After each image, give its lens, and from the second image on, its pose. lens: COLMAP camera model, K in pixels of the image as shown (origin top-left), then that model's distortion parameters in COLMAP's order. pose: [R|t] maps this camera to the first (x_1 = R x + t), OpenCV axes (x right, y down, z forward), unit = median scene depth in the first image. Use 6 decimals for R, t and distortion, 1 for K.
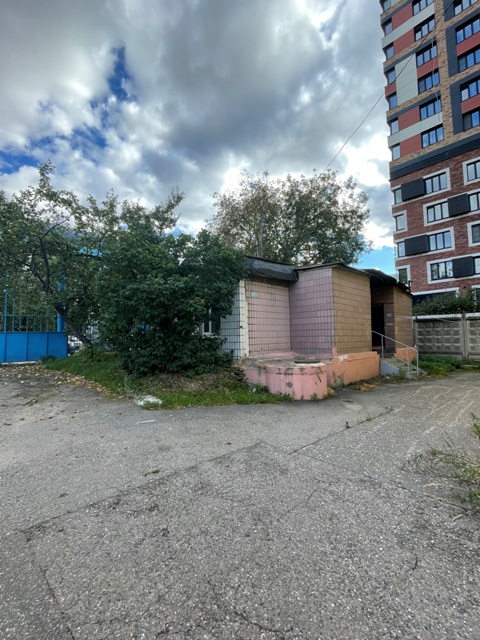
lens RADIAL K [[282.8, 0, 240.0], [0, 282.8, 320.0], [0, 0, 1]] dist [0.000117, -0.000003]
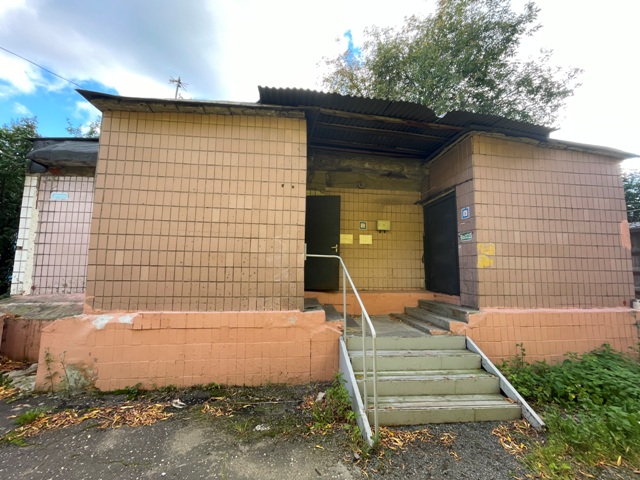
lens RADIAL K [[258.5, 0, 320.0], [0, 258.5, 240.0], [0, 0, 1]] dist [-0.000469, -0.000249]
pose [[0.790816, -0.046534, -0.610282, 0.697231], [0.017712, 0.998428, -0.053179, 0.038445], [0.611798, 0.031246, 0.790397, 0.740102]]
